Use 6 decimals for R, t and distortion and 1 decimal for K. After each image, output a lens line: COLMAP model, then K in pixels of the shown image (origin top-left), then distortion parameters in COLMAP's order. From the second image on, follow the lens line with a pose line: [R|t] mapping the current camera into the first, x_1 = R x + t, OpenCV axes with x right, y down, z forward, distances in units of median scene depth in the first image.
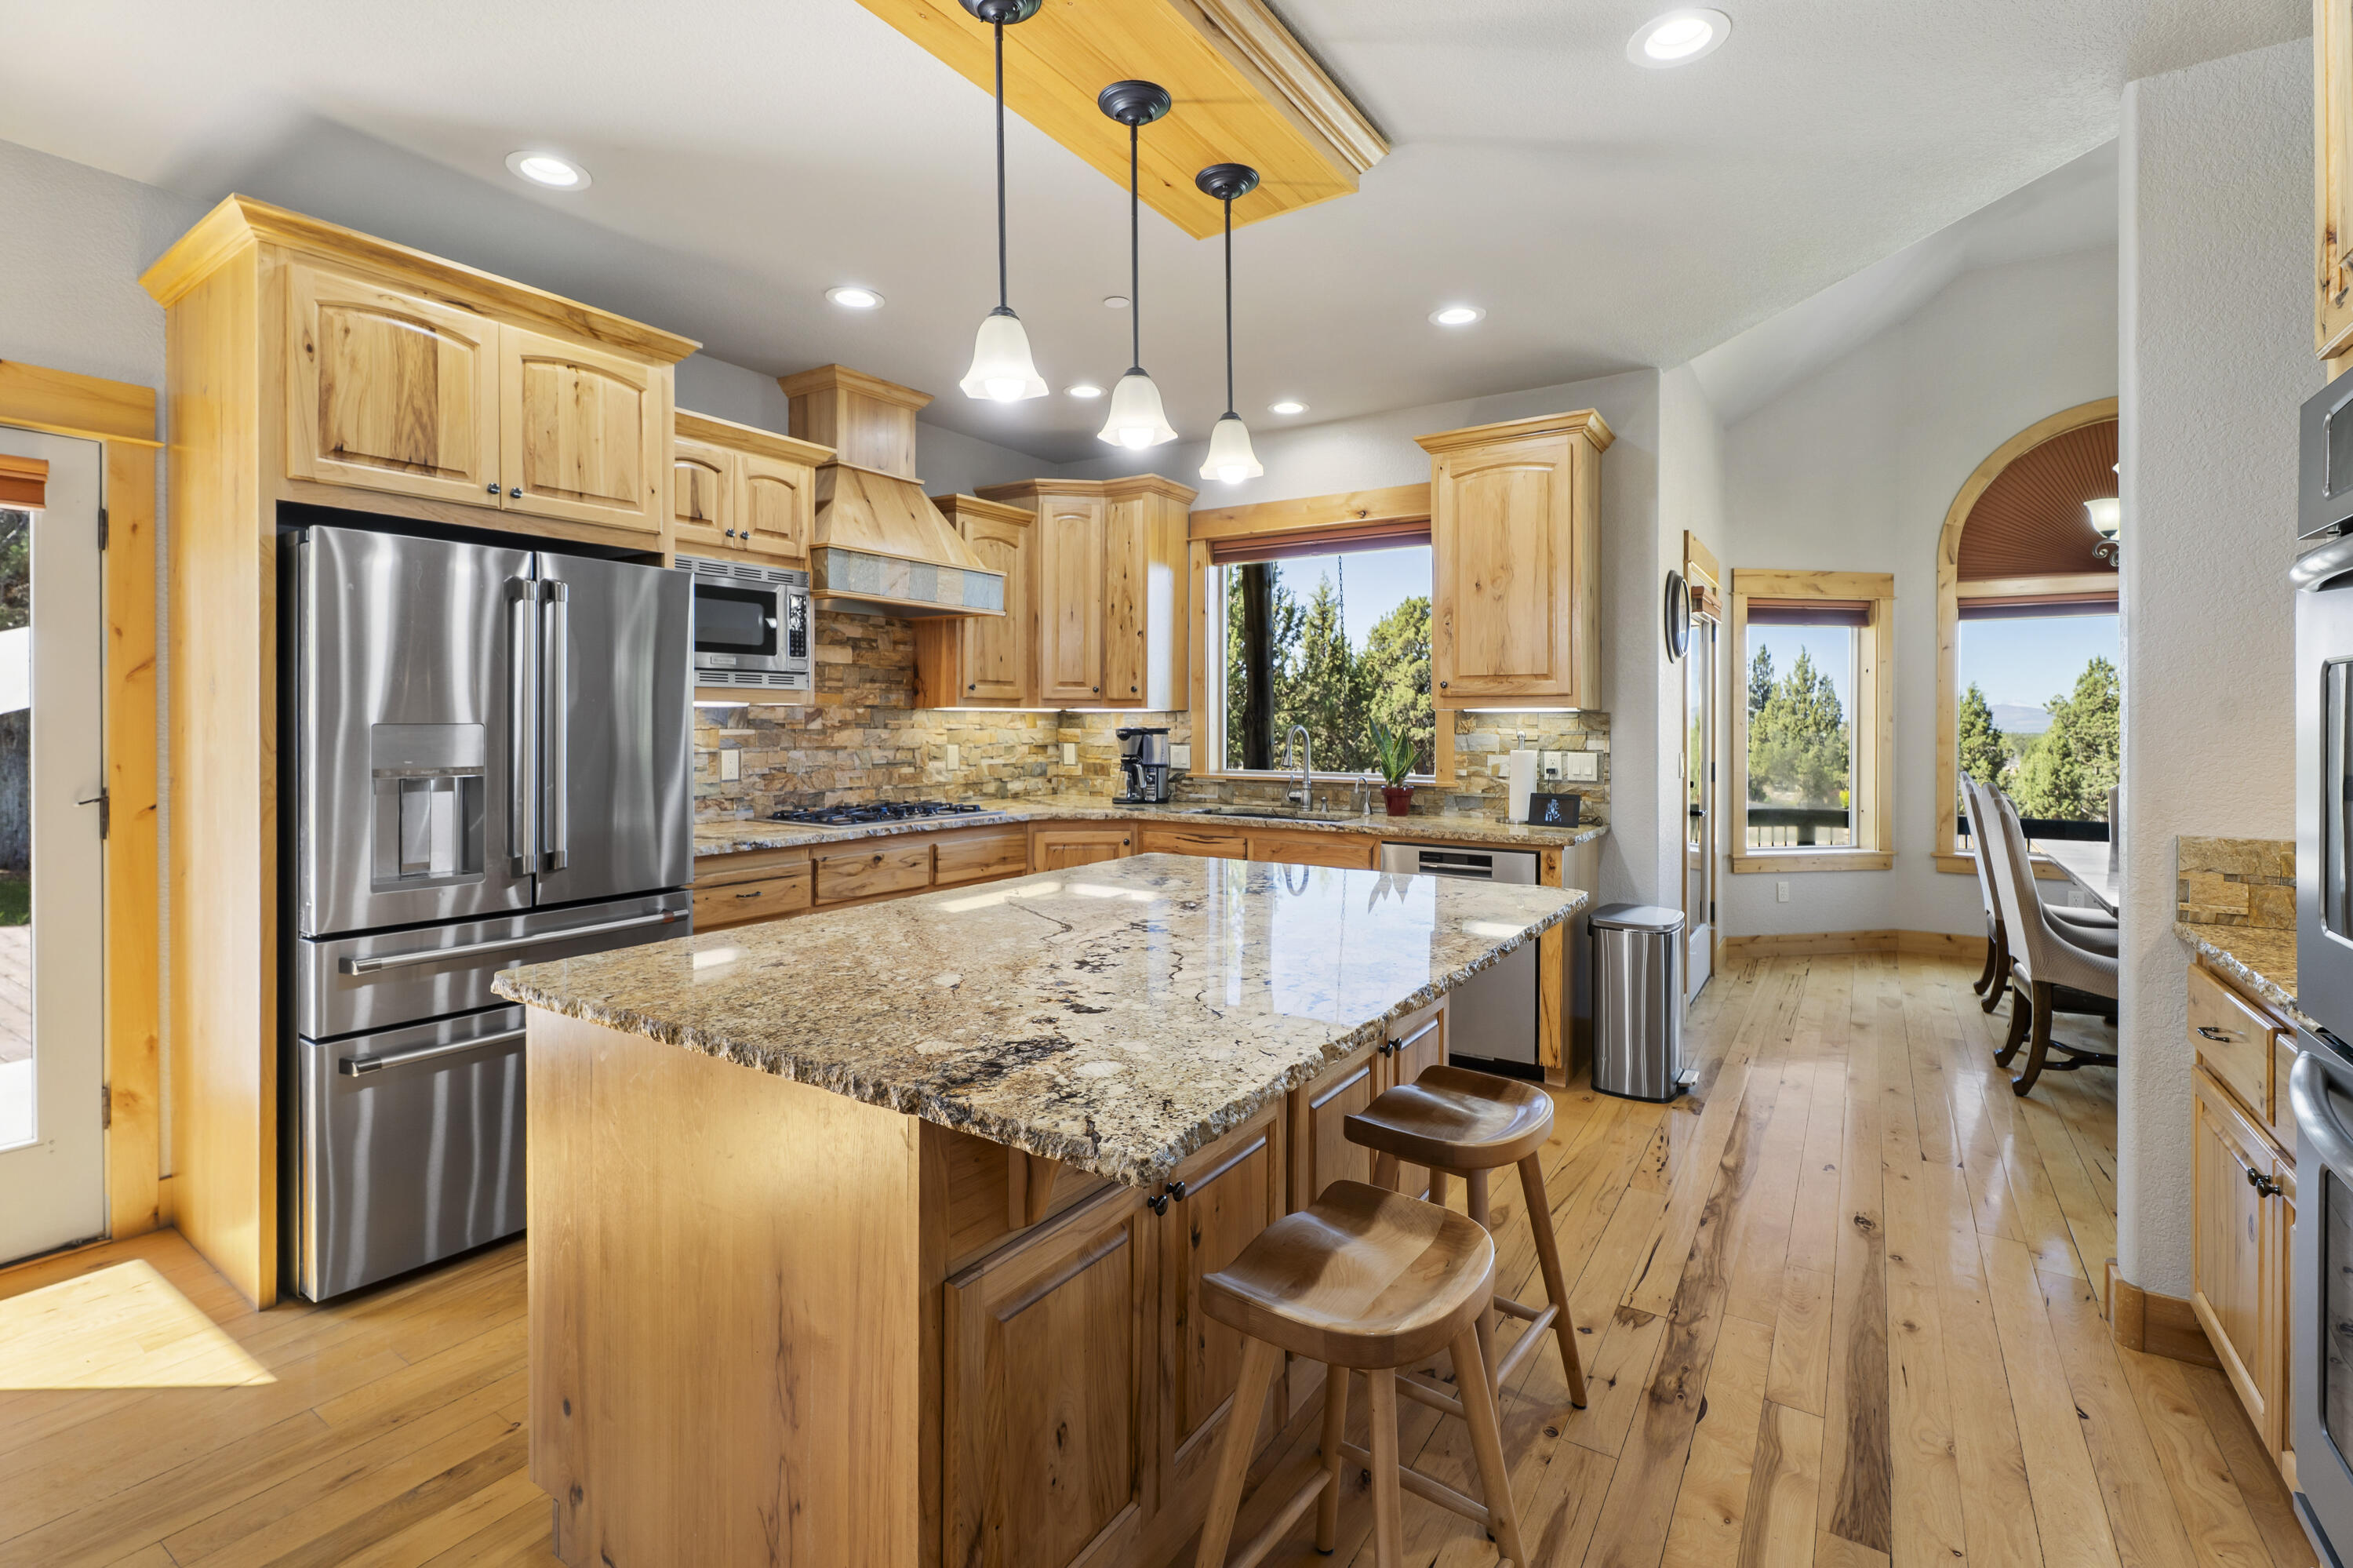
lens RADIAL K [[1064.4, 0, 1162.4], [0, 1064.4, 721.4], [0, 0, 1]] dist [0.002761, -0.000966]
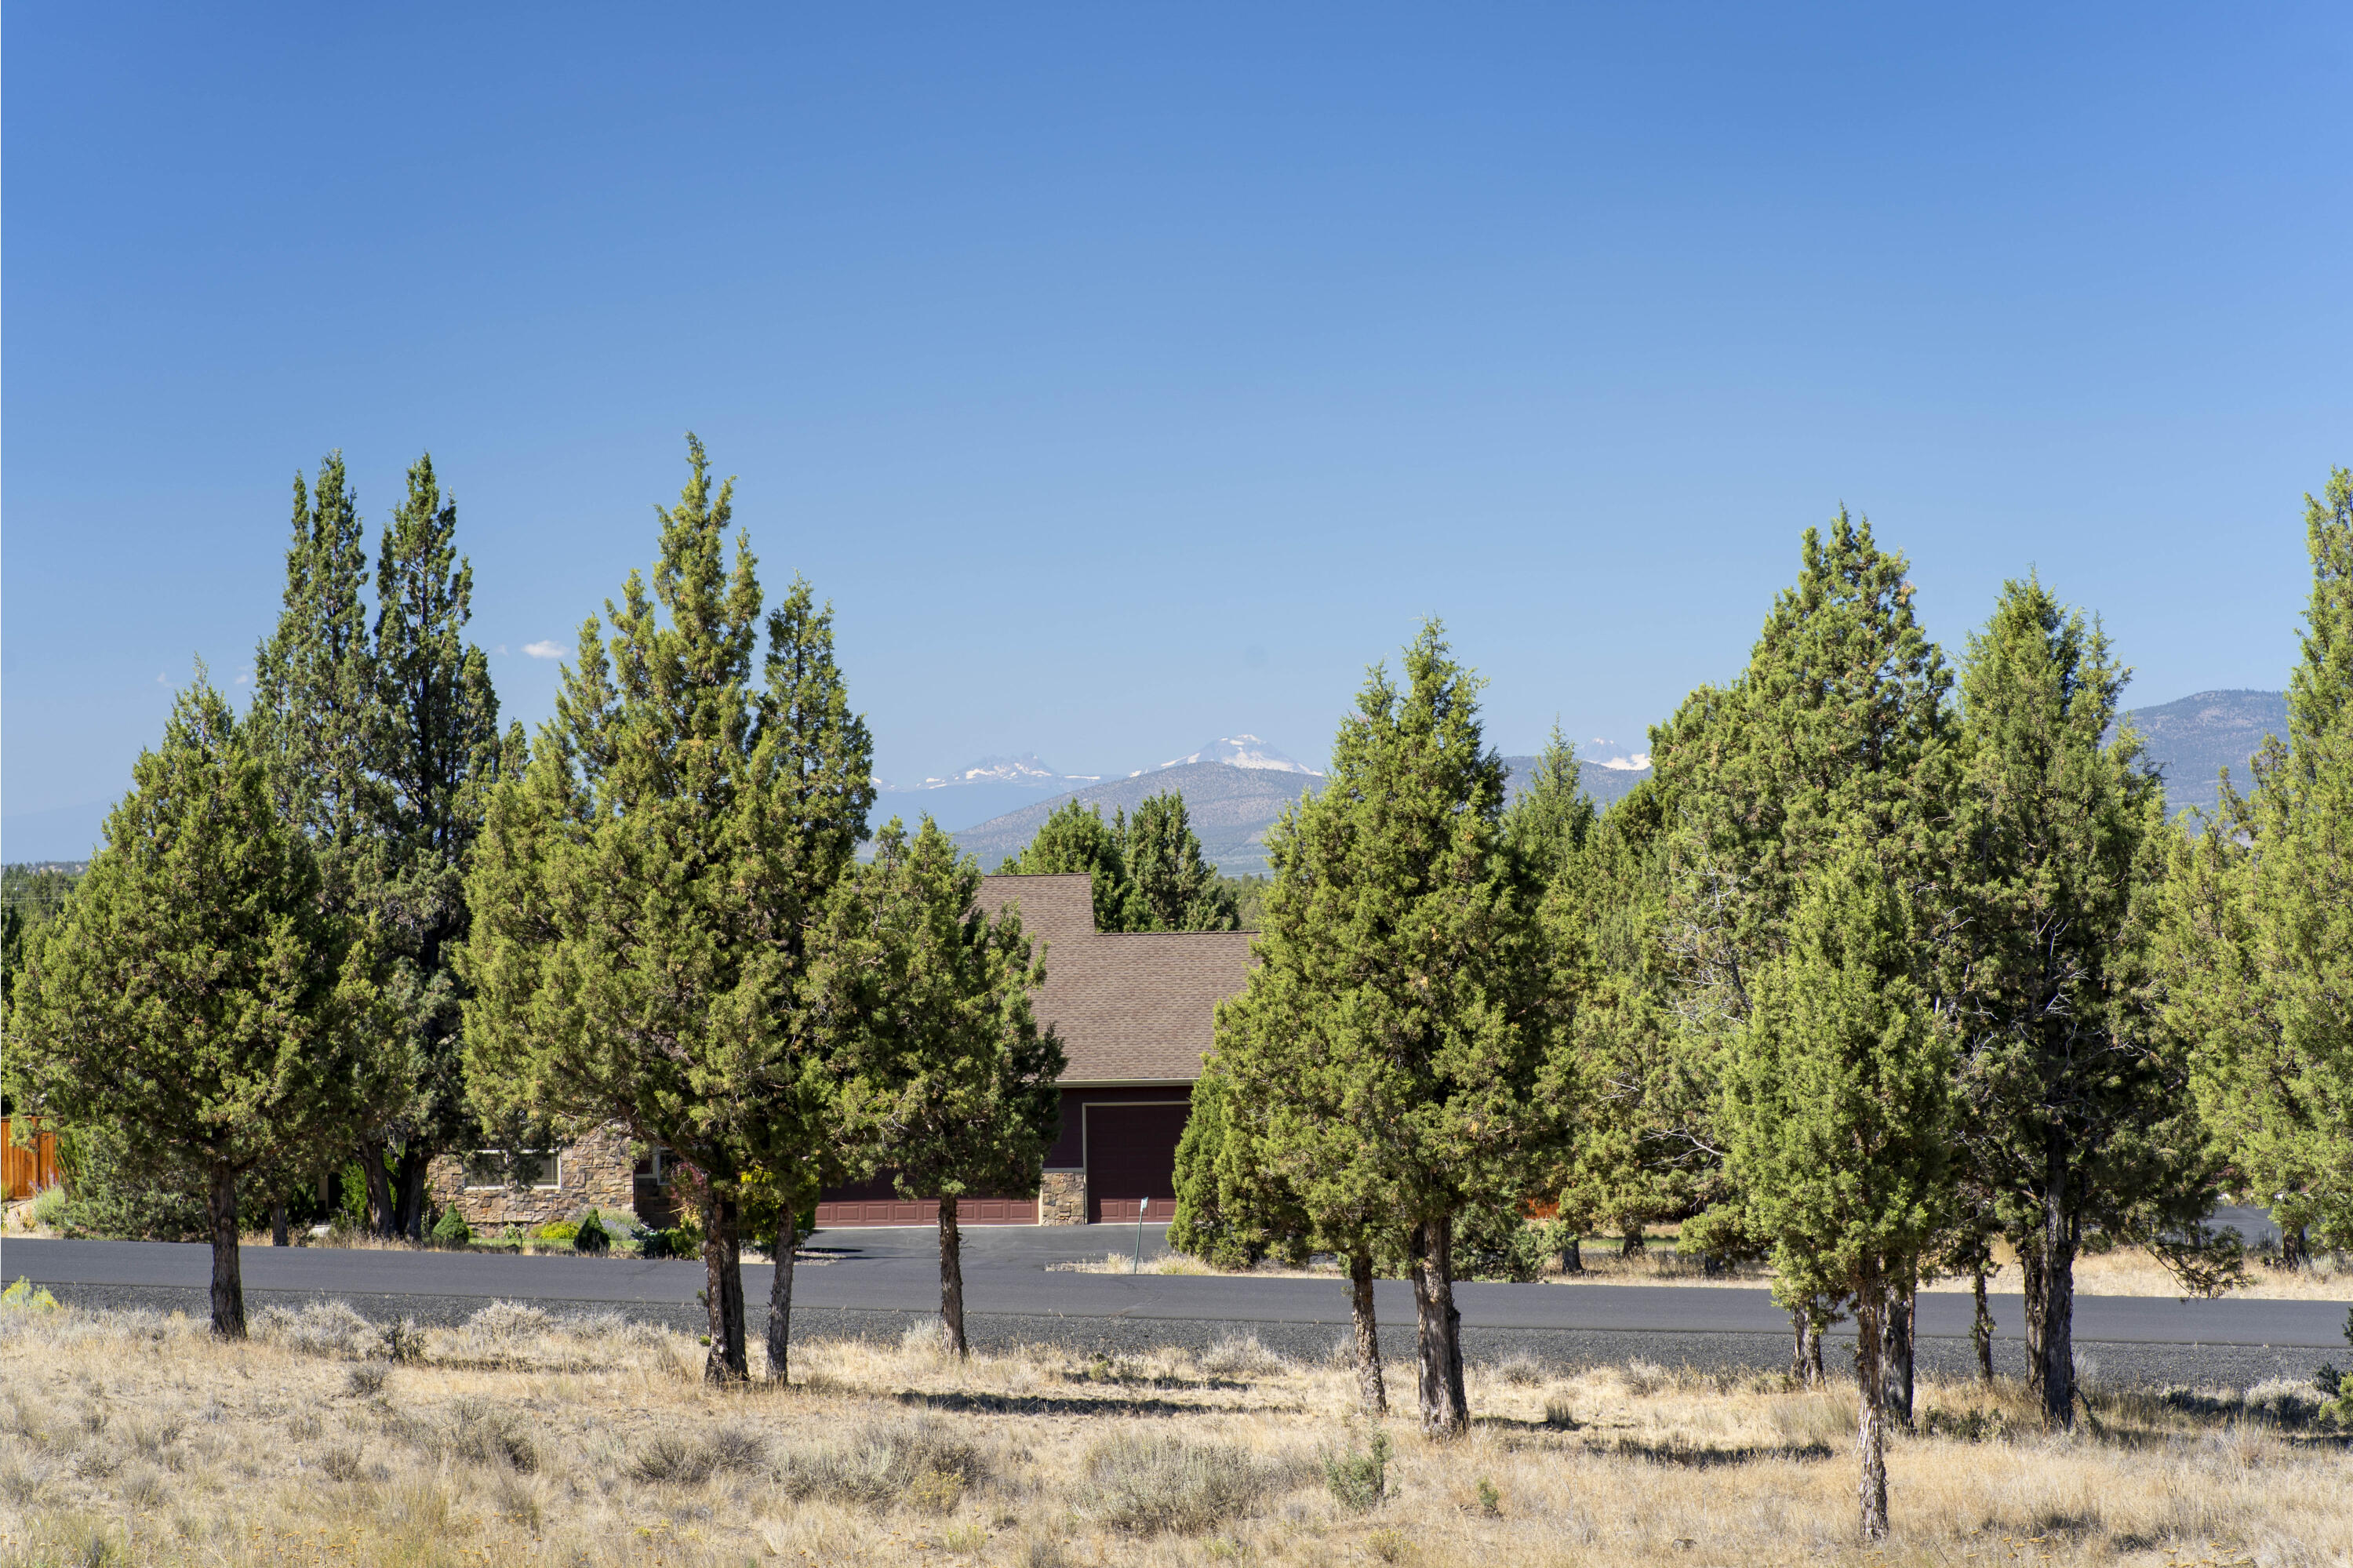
lens RADIAL K [[5673.2, 0, 1179.8], [0, 5673.2, 782.8], [0, 0, 1]] dist [-0.152590, 0.000000]
pose [[0.789933, -0.008005, 0.613141, 0.394958], [0.017089, 0.999814, -0.008963, 0.024220], [-0.612955, 0.017558, 0.789923, 1.375314]]
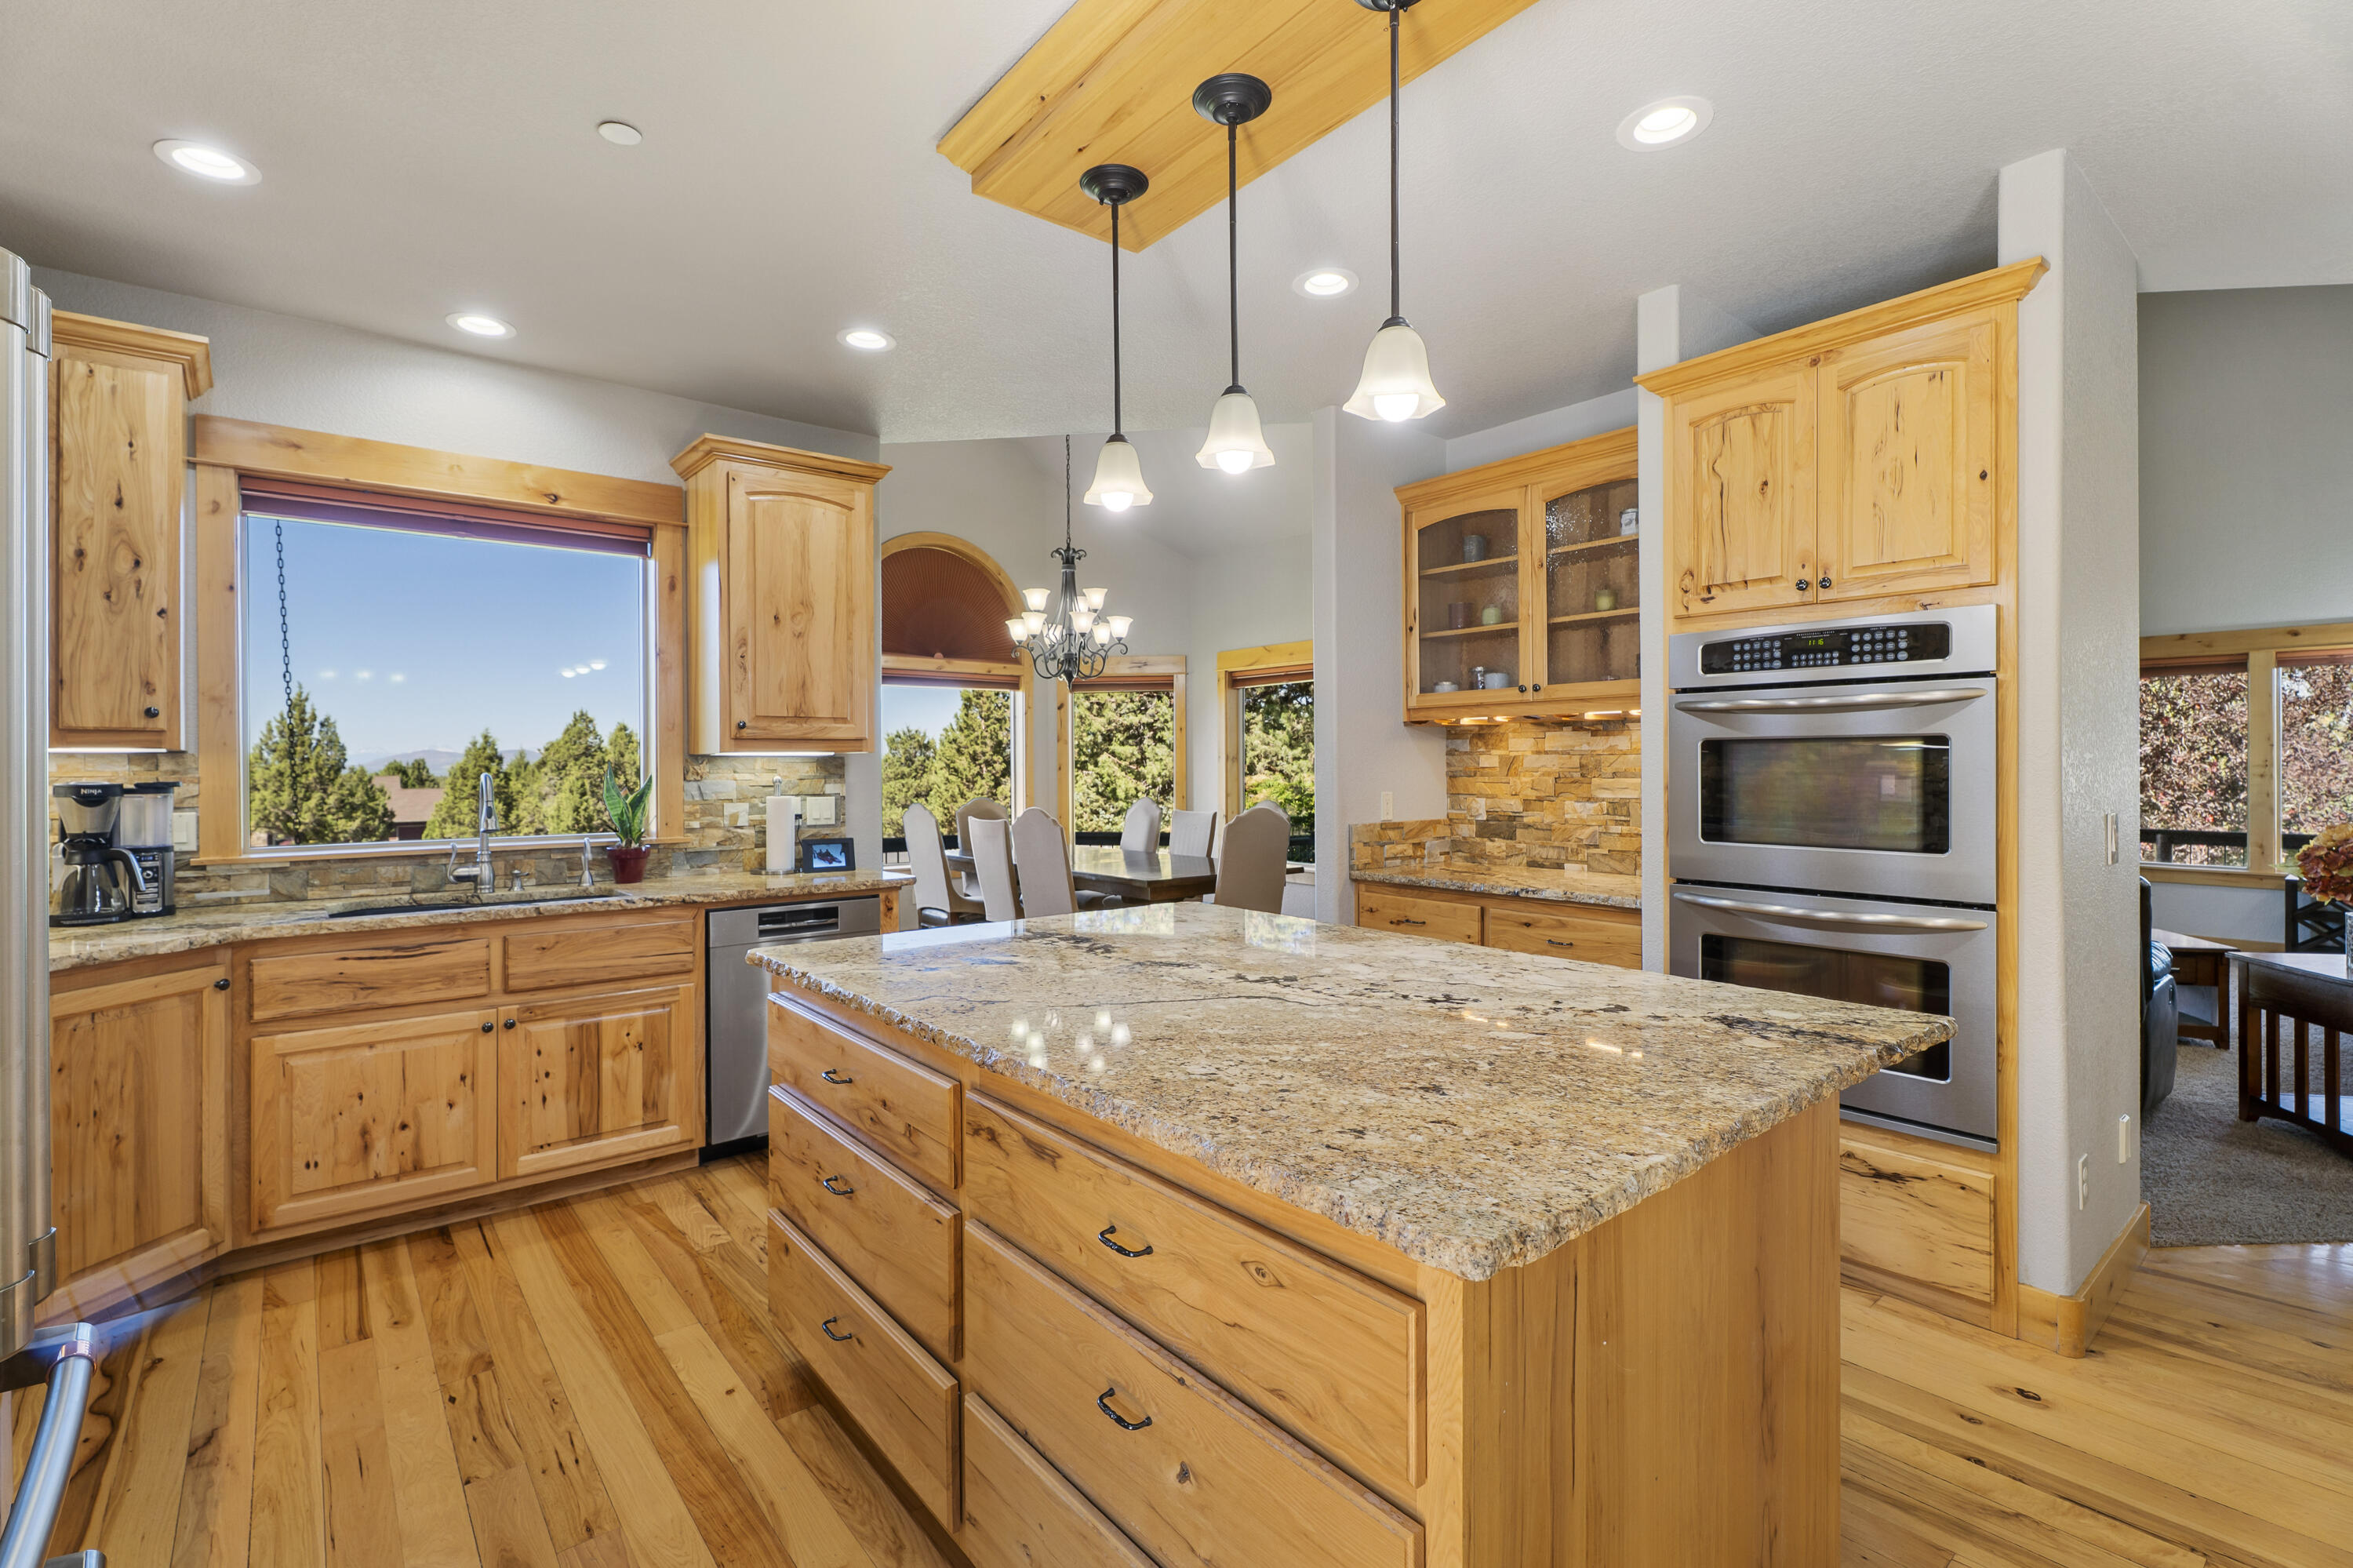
lens RADIAL K [[1064.4, 0, 1166.9], [0, 1064.4, 767.1], [0, 0, 1]] dist [0.002761, -0.000966]
pose [[0.296420, -0.007127, 0.955031, -0.427999], [0.005949, 0.999967, 0.005616, -0.001851], [-0.955039, 0.004017, 0.296453, 0.357357]]
